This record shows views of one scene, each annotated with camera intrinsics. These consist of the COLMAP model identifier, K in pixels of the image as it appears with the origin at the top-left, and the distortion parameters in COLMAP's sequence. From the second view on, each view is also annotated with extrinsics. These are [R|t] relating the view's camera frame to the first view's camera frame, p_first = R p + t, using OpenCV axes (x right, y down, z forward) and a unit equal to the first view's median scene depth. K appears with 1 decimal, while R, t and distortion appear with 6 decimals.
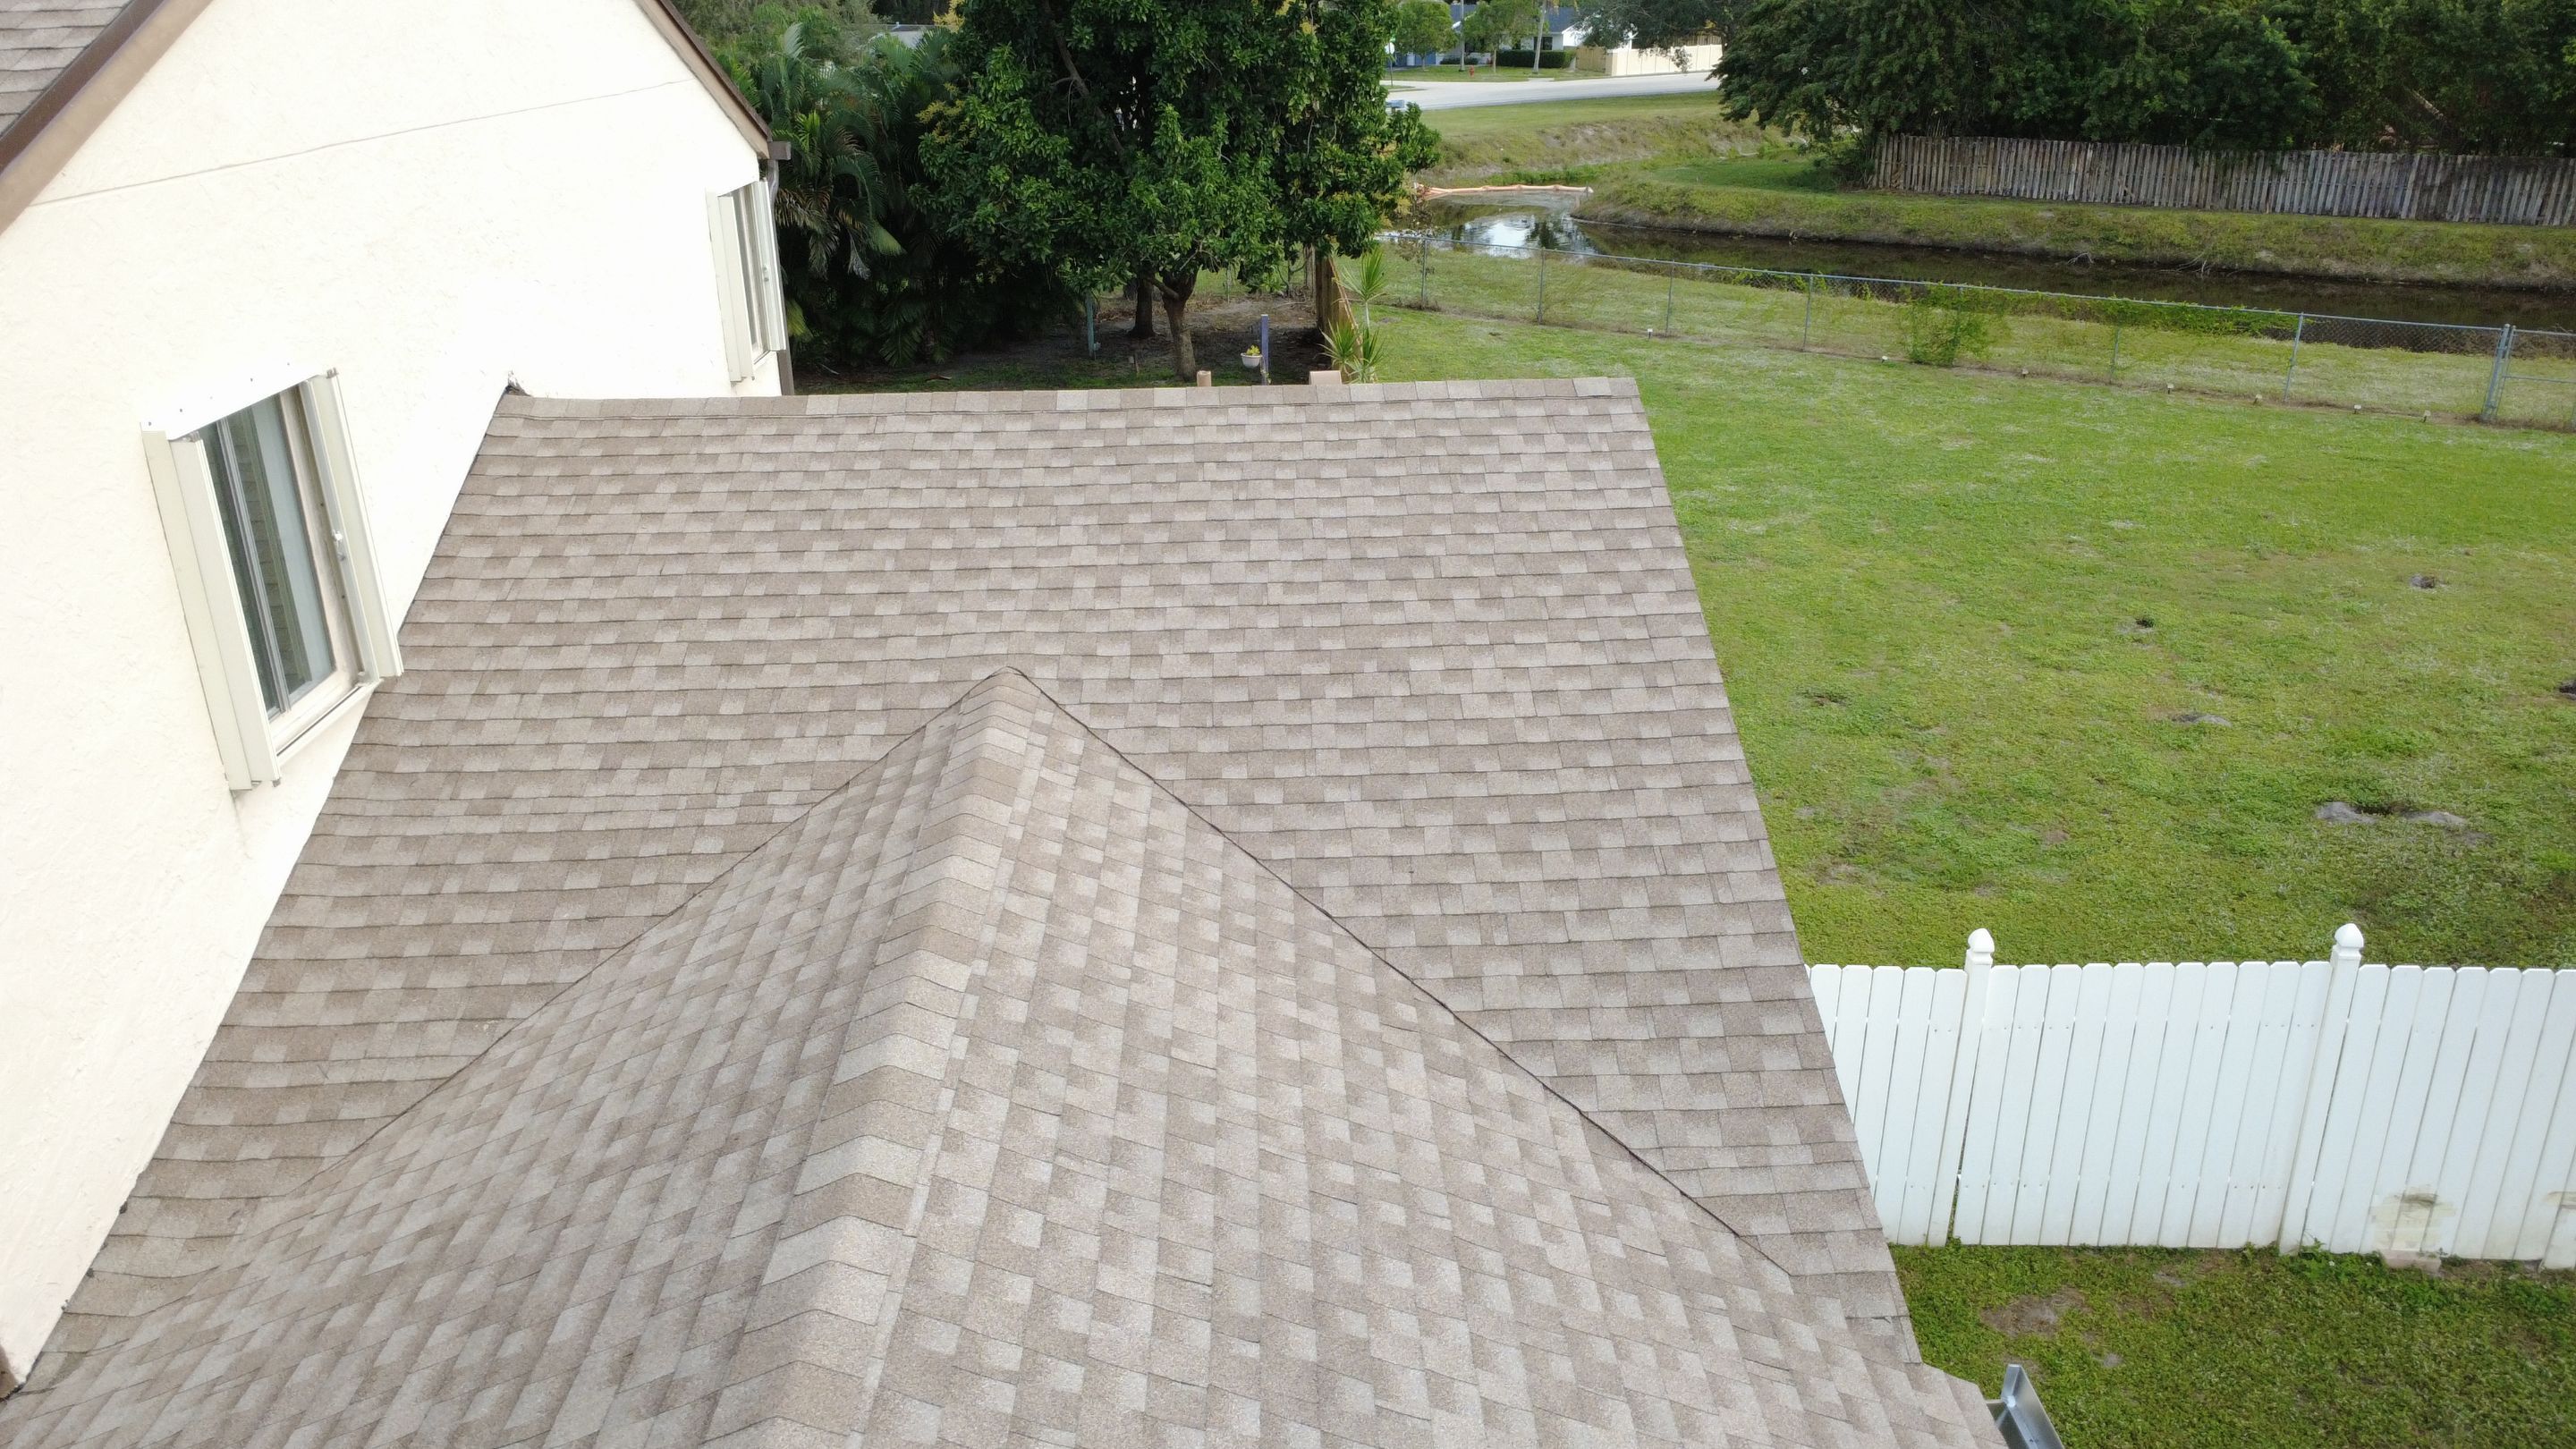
lens RADIAL K [[1871.1, 0, 1292.6], [0, 1871.1, 722.5], [0, 0, 1]] dist [0.000427, 0.004501]
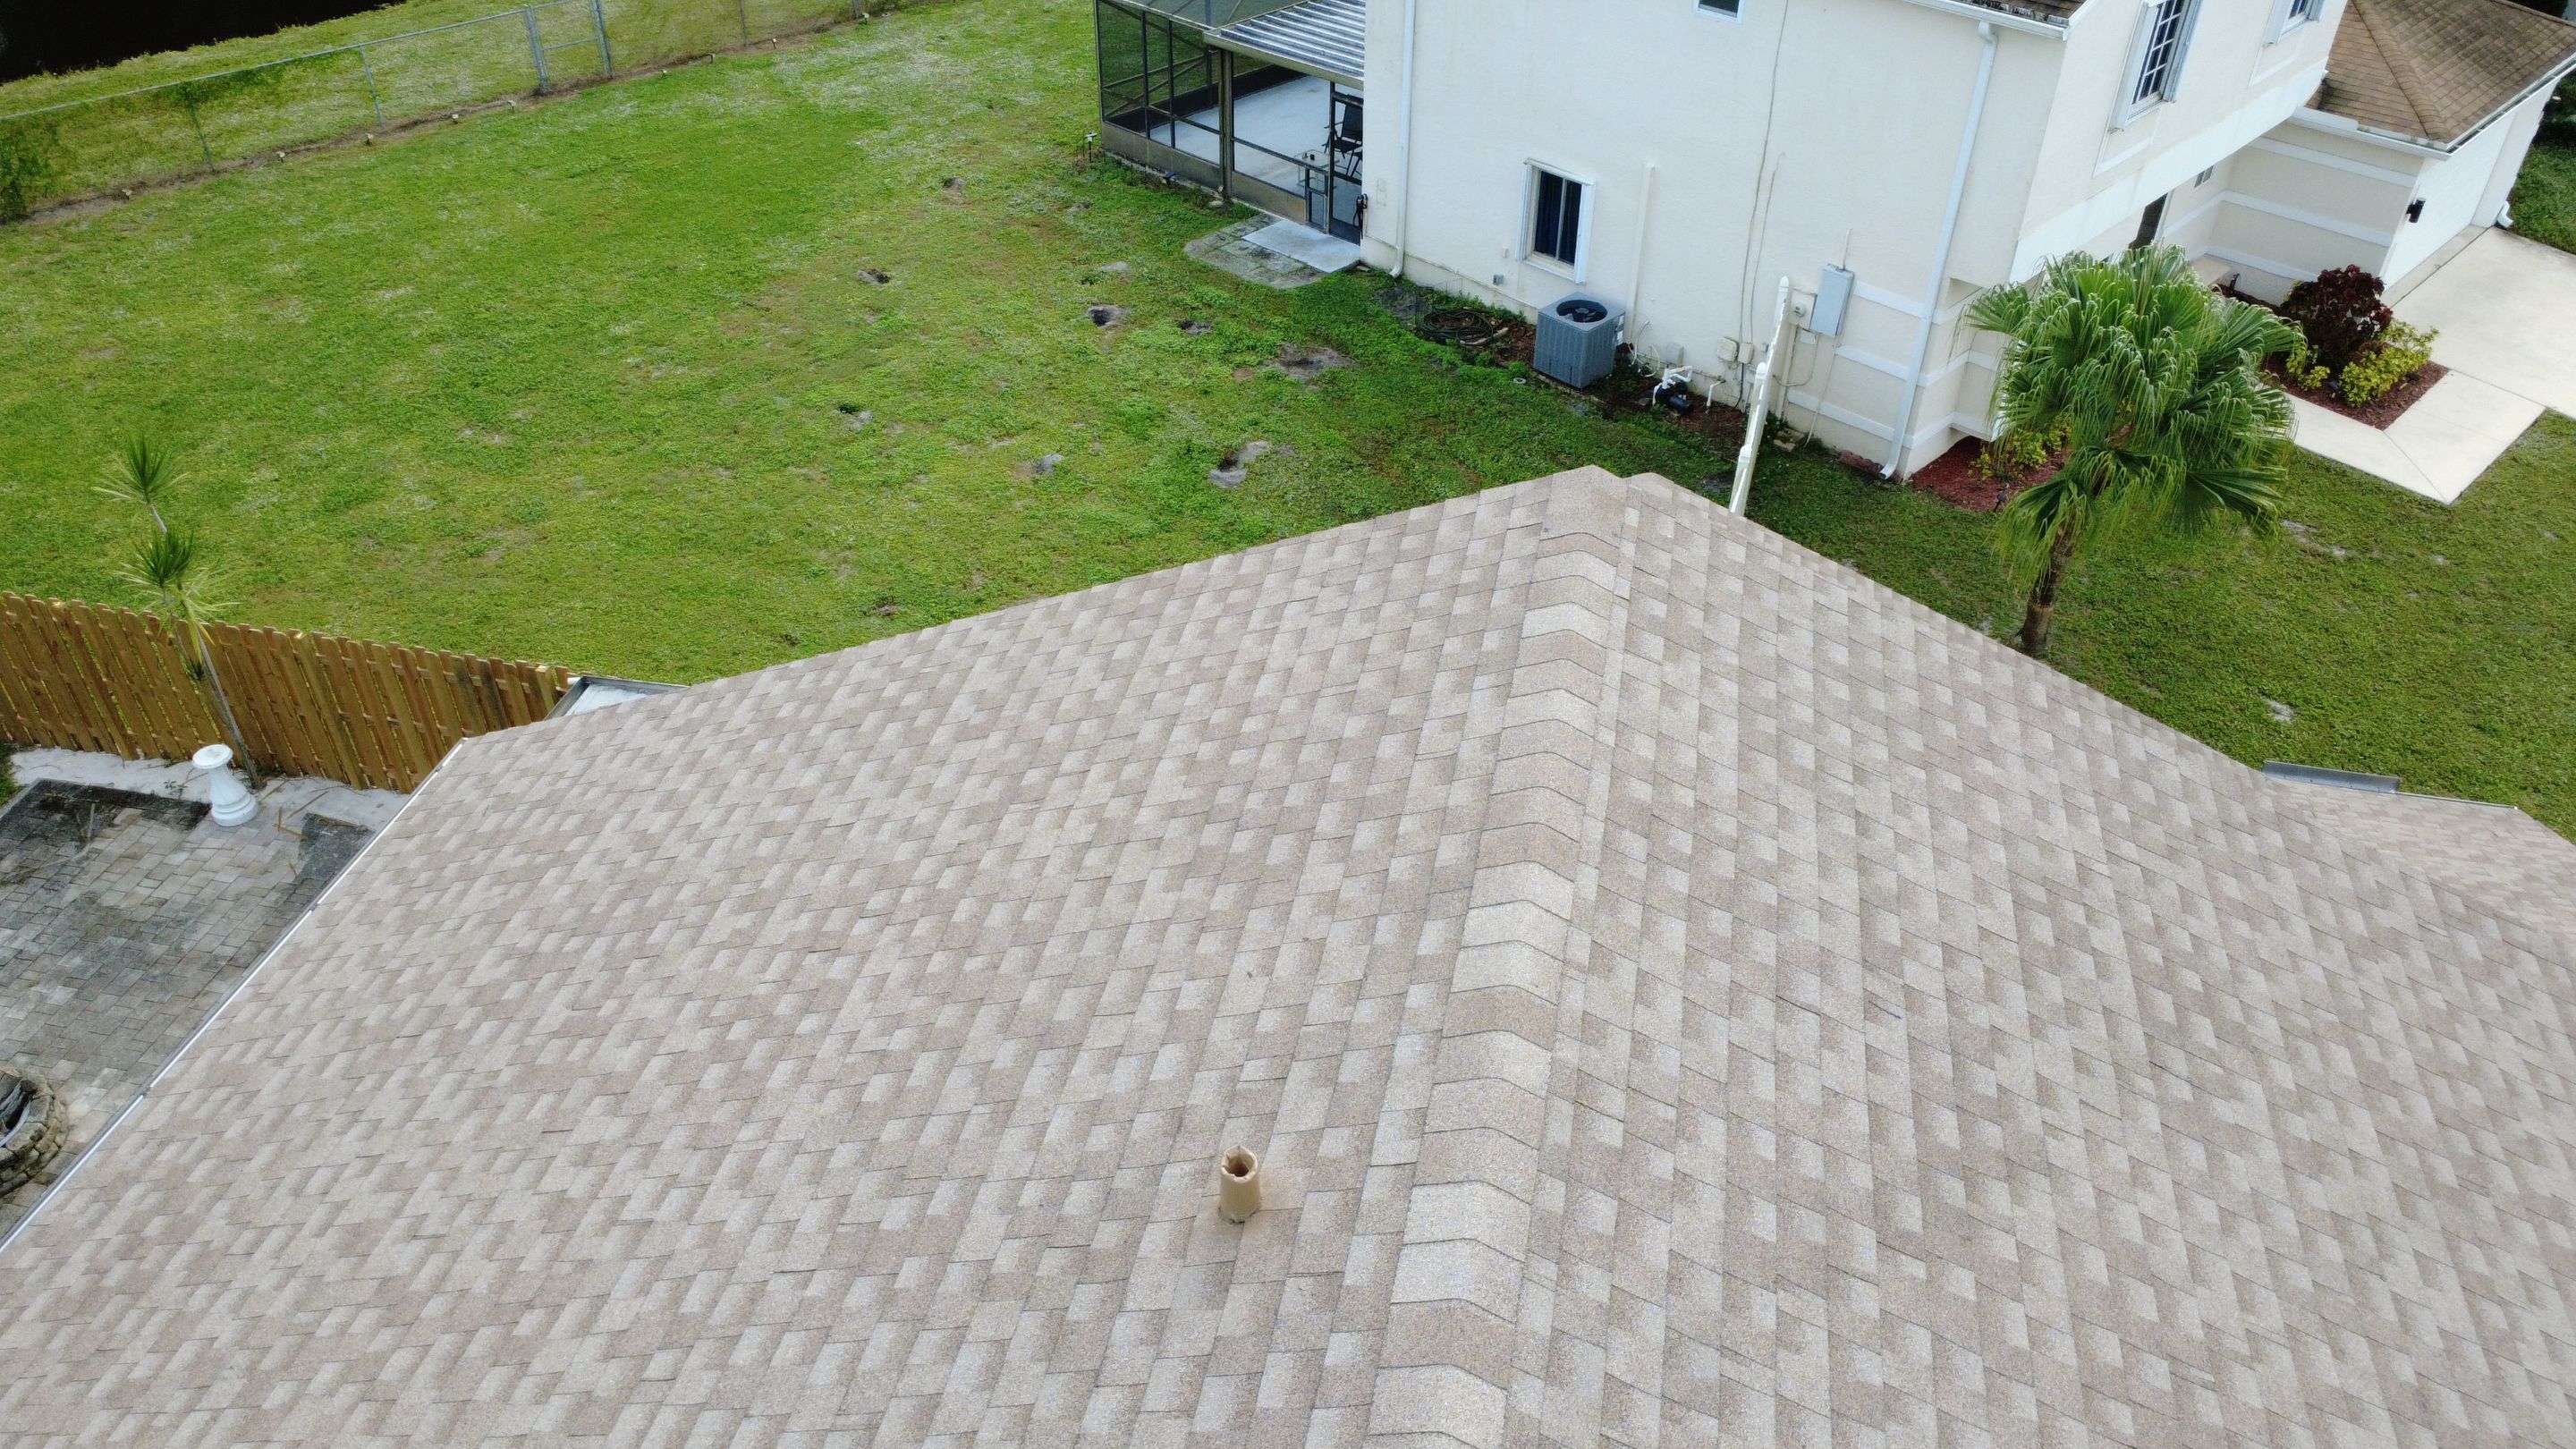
lens RADIAL K [[1871.1, 0, 1289.9], [0, 1871.1, 720.0], [0, 0, 1]] dist [0.000427, 0.004501]
pose [[0.238860, -0.582276, 0.777110, -0.441233], [0.350423, 0.798036, 0.490247, -0.332550], [-0.905621, 0.155217, 0.394662, 0.287876]]
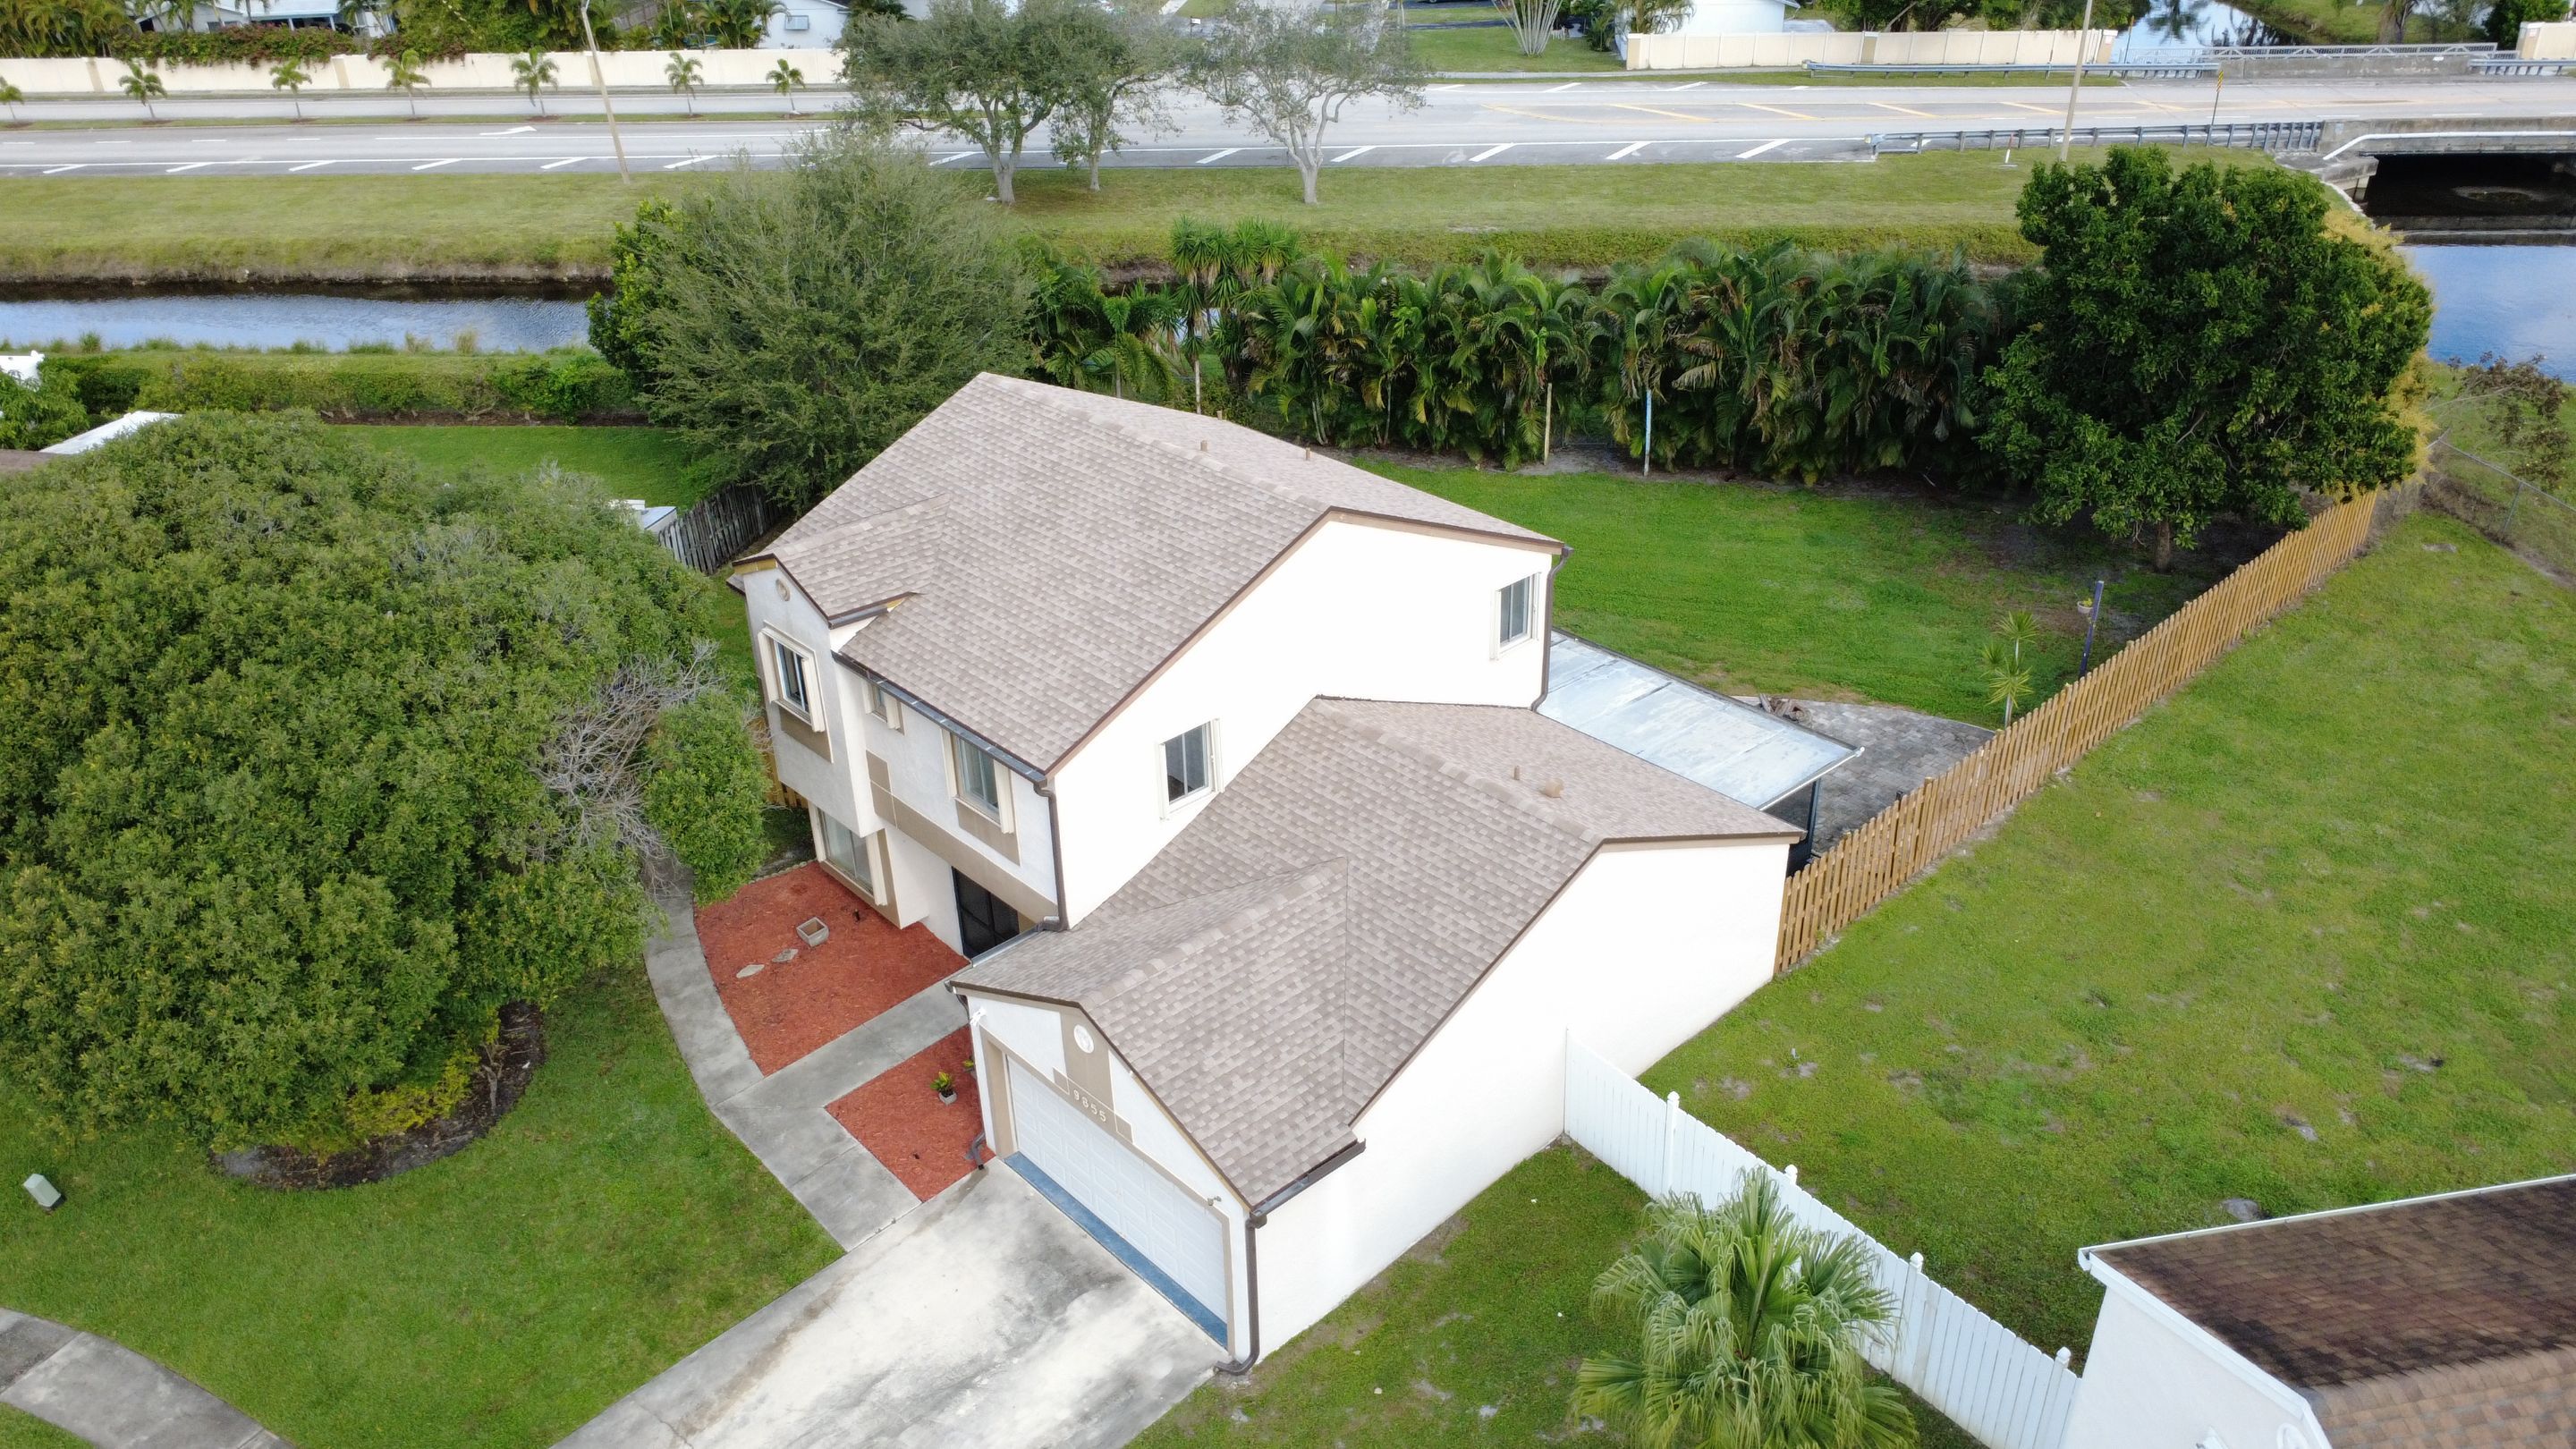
lens RADIAL K [[1871.1, 0, 1286.7], [0, 1871.1, 722.6], [0, 0, 1]] dist [0.000427, 0.004501]
pose [[0.655679, 0.362343, -0.662414, 0.637769], [-0.266255, 0.931925, 0.246219, -0.350765], [0.706536, 0.014930, 0.707519, -0.483583]]
